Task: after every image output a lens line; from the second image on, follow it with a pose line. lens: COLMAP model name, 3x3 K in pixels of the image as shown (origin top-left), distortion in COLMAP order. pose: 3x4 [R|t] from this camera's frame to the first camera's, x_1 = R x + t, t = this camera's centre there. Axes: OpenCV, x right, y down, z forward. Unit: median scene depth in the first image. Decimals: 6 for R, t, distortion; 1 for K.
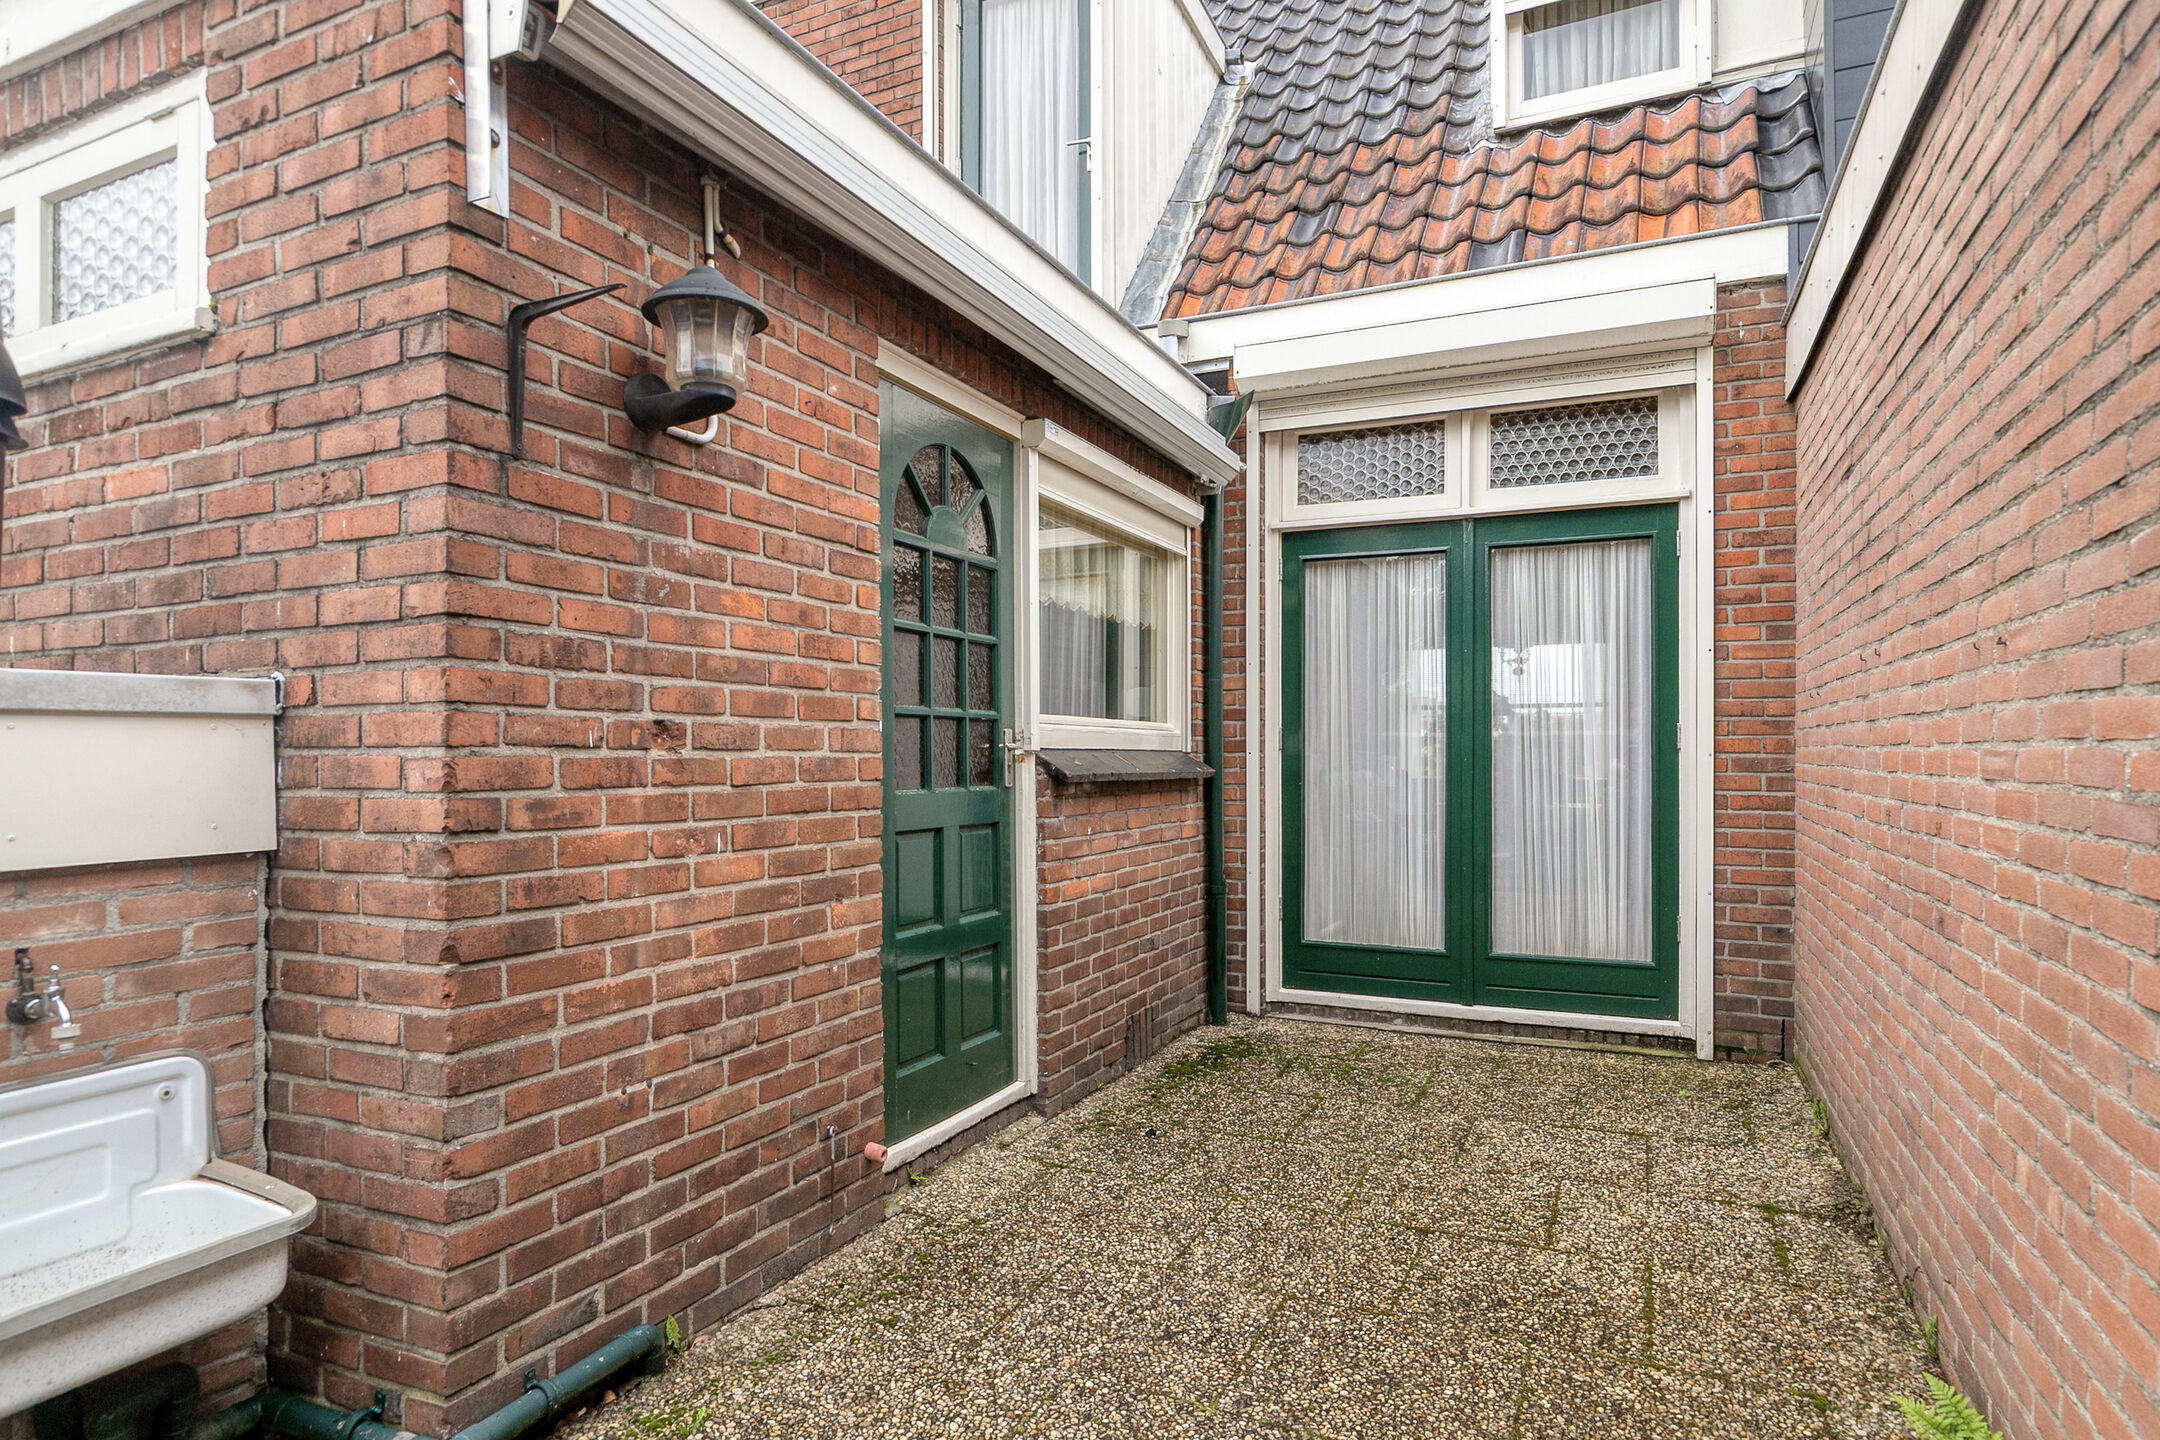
lens RADIAL K [[1207.3, 0, 1077.0], [0, 1207.3, 757.7], [0, 0, 1]] dist [-0.004931, -0.001290]
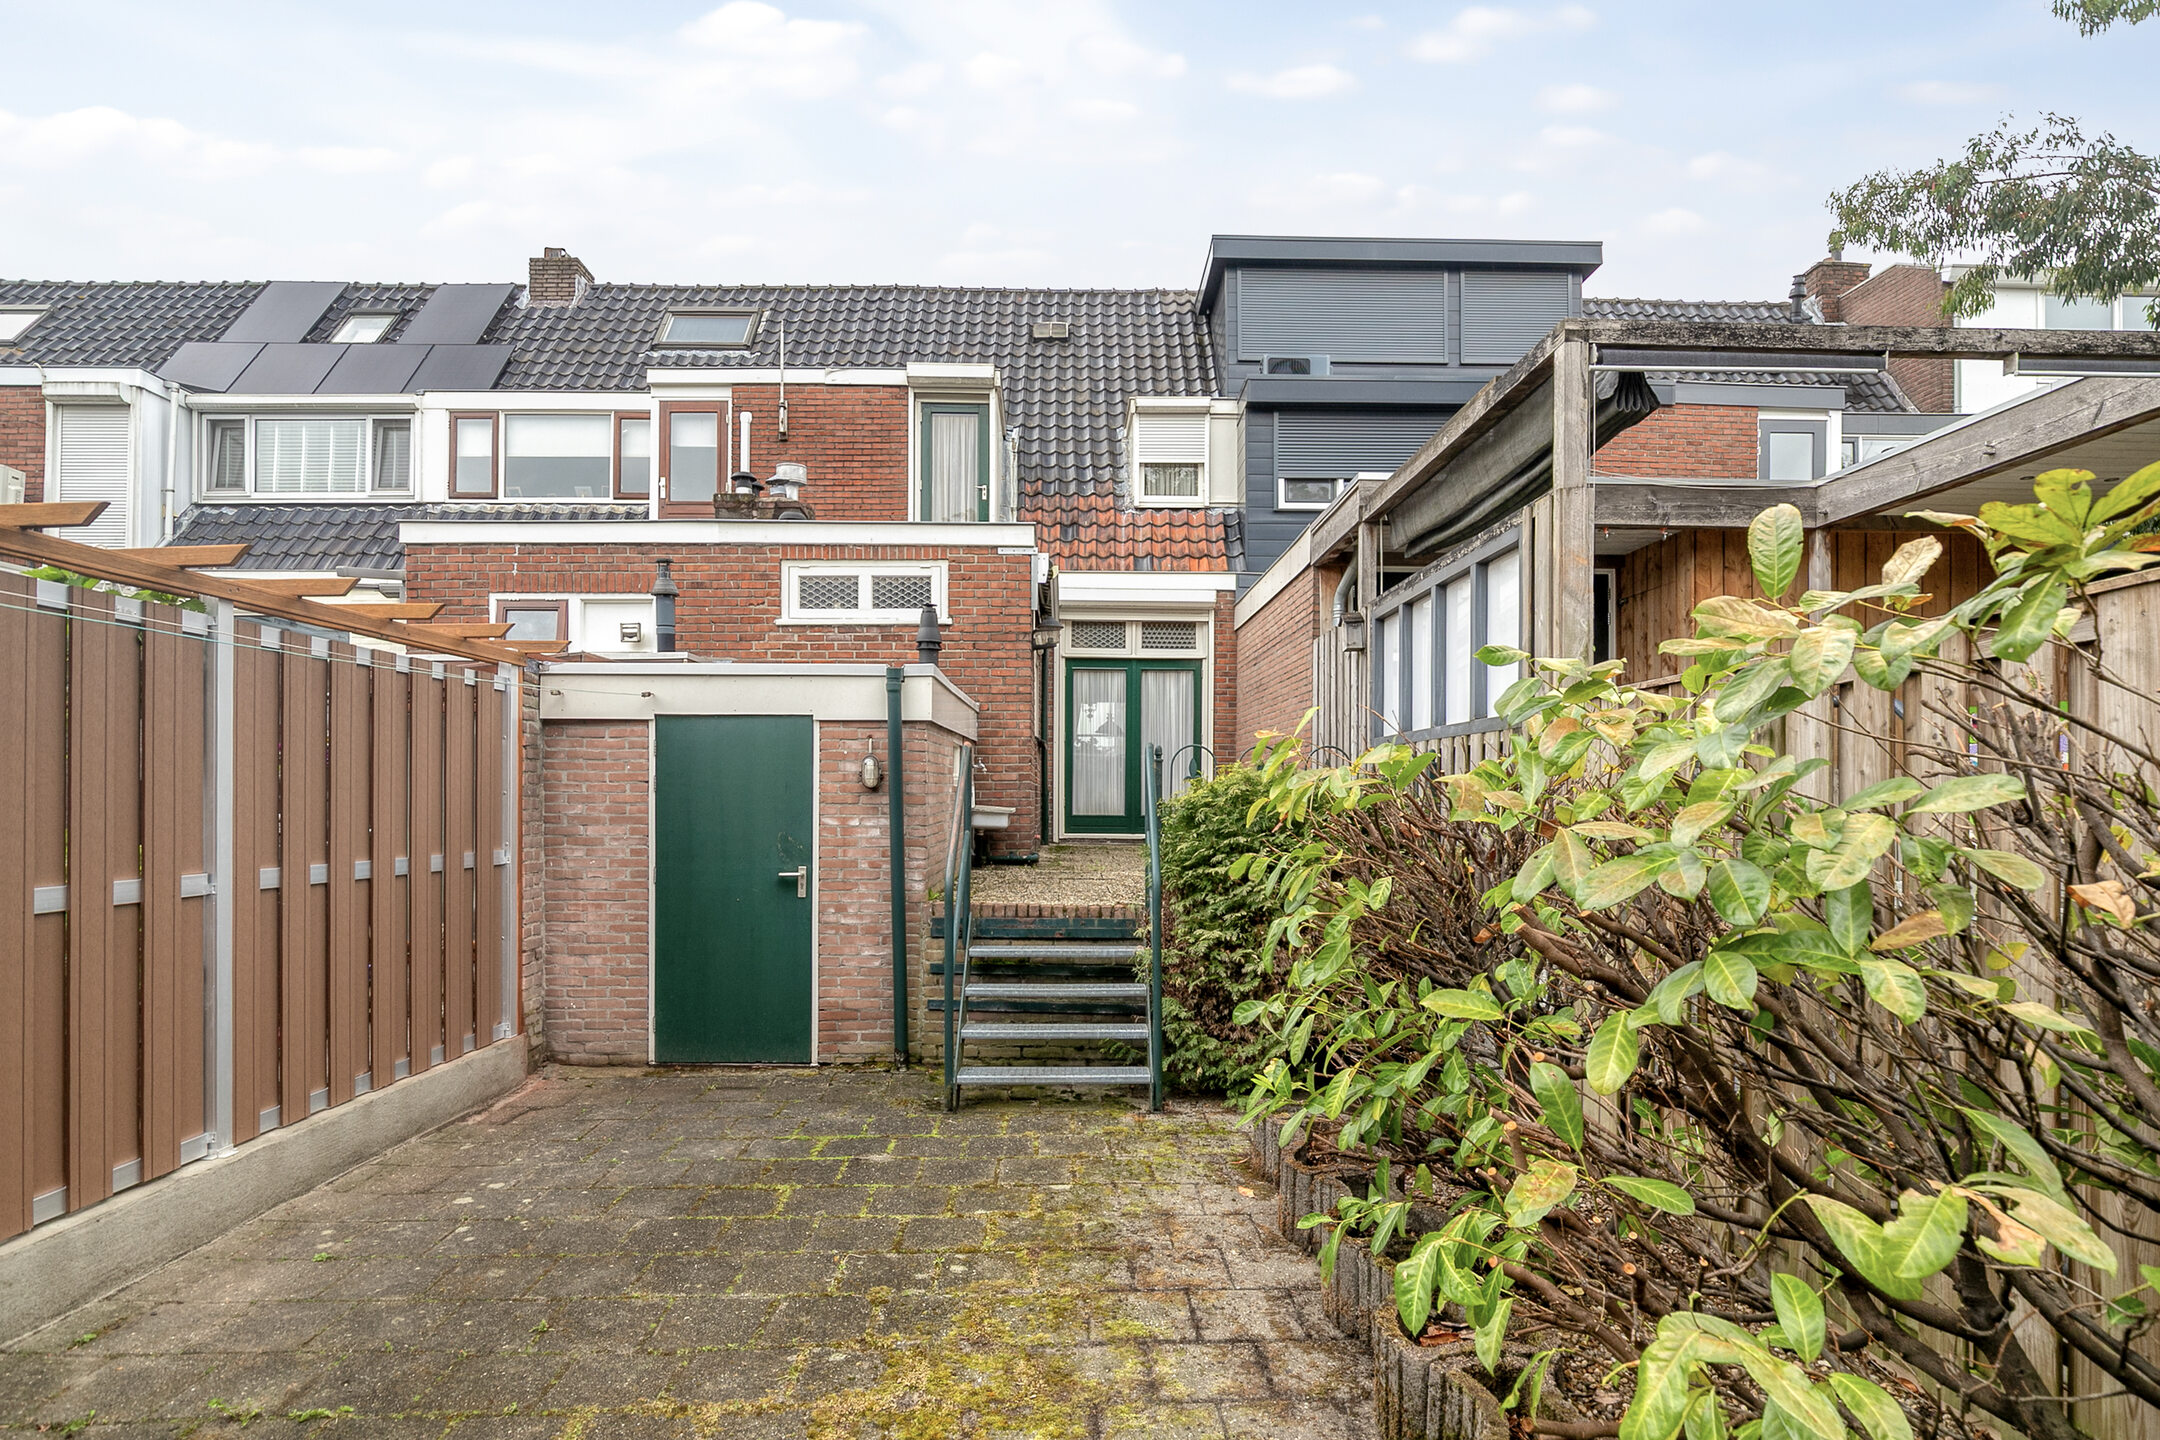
lens RADIAL K [[1151.5, 0, 1082.1], [0, 1151.5, 804.7], [0, 0, 1]] dist [-0.020603, 0.008081]
pose [[0.896640, 0.004935, 0.442733, -2.093384], [-0.008156, 0.999952, 0.005372, 0.271749], [-0.442686, -0.008428, 0.896637, -2.901114]]
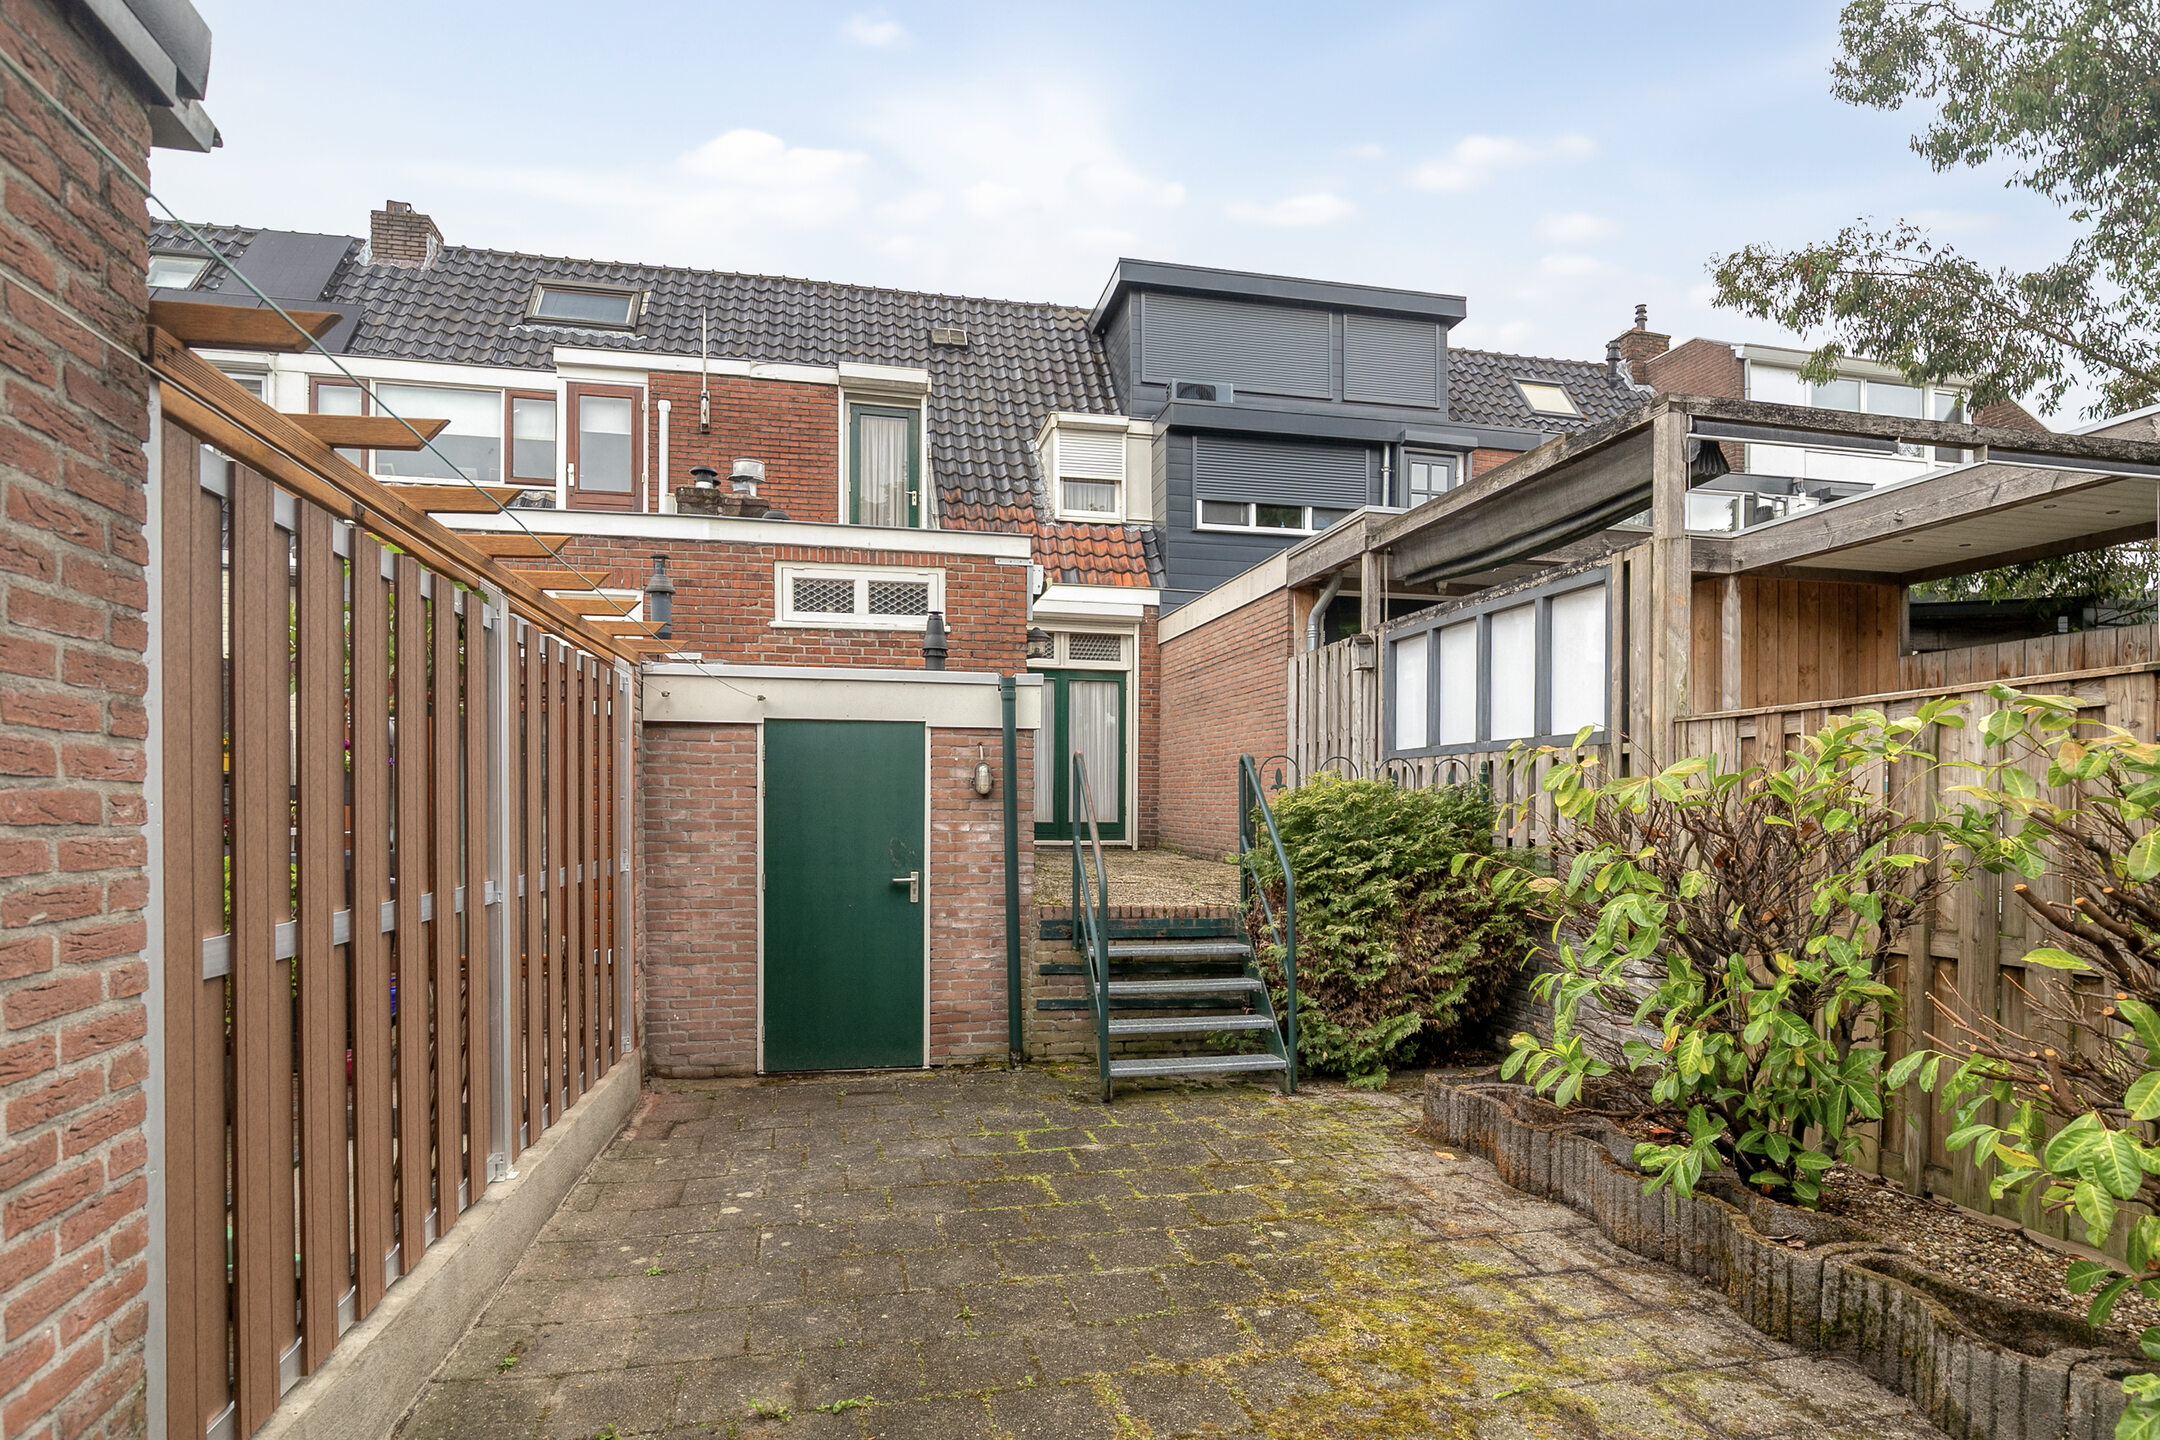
lens RADIAL K [[1154.4, 0, 1080.2], [0, 1154.4, 824.4], [0, 0, 1]] dist [-0.019017, 0.006918]
pose [[0.792409, -0.000111, 0.609990, -2.848203], [-0.010156, 0.999859, 0.013375, 0.283992], [-0.609906, -0.016793, 0.792296, -2.589310]]
